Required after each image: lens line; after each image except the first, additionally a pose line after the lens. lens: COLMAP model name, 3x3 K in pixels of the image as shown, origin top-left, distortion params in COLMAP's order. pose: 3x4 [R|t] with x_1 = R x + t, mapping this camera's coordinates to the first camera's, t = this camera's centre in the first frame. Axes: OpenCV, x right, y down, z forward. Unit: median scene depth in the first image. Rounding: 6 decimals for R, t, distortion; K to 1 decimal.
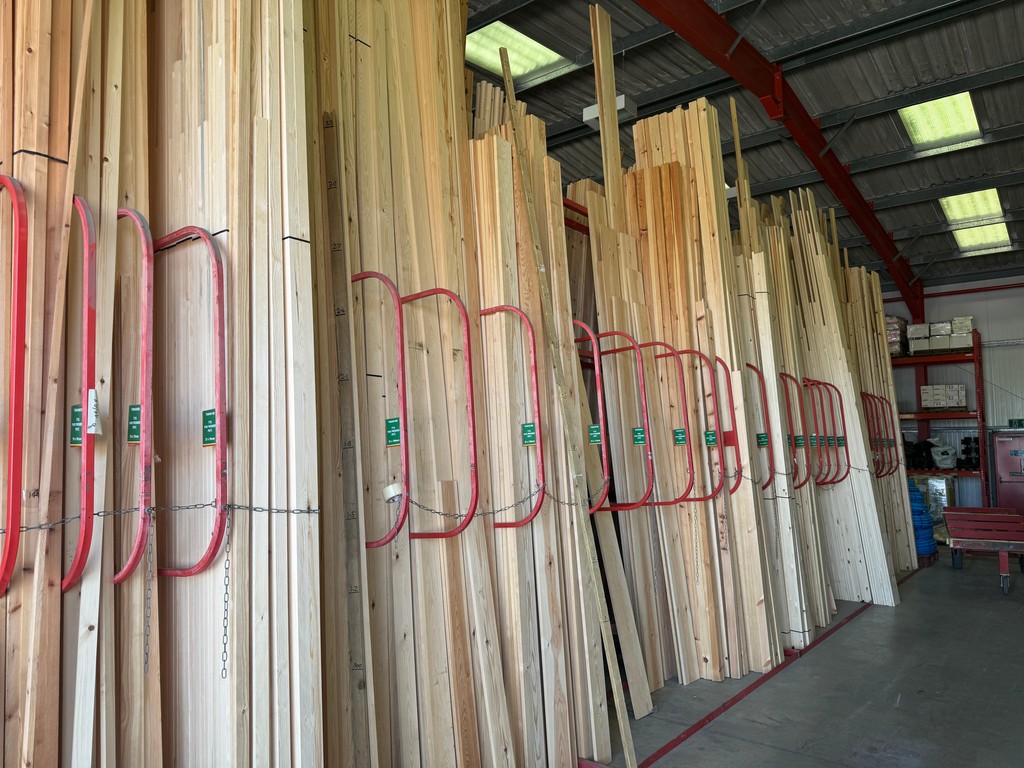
lens RADIAL K [[728.3, 0, 512.0], [0, 728.3, 384.0], [0, 0, 1]] dist [0.036346, -0.032895]
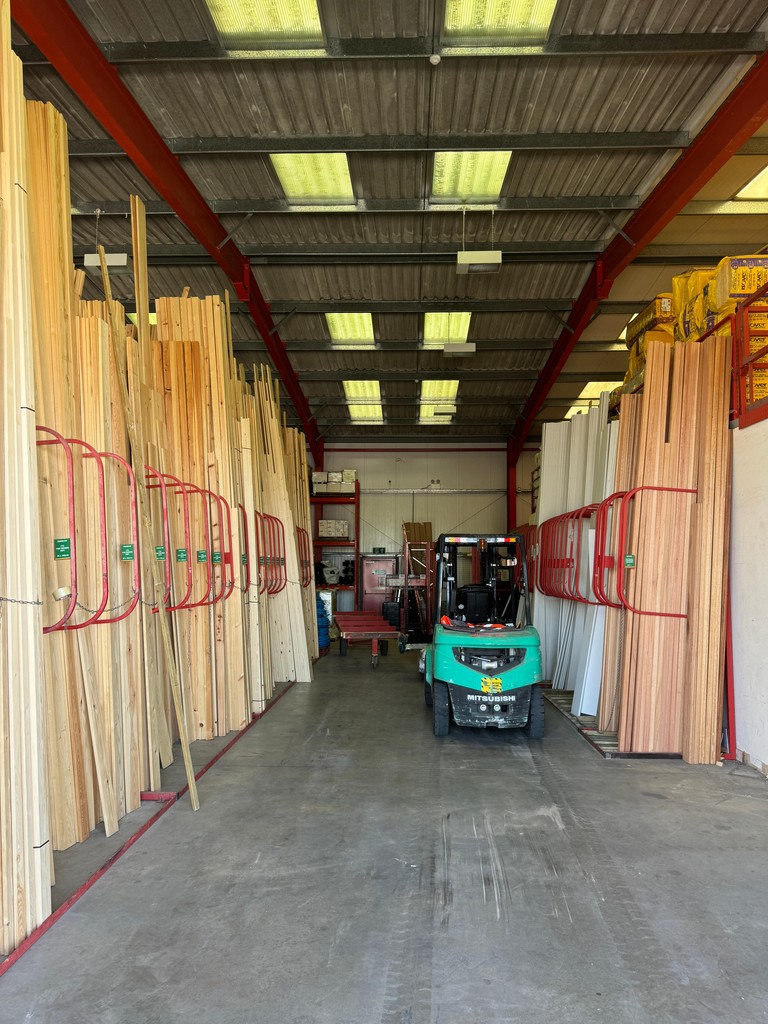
lens RADIAL K [[711.2, 0, 384.0], [0, 711.2, 512.0], [0, 0, 1]] dist [0.133038, -0.193138]
pose [[0.809262, 0.054402, 0.584924, -0.150667], [-0.058926, 0.998198, -0.011312, -0.007244], [-0.584485, -0.025313, 0.811009, -0.143018]]
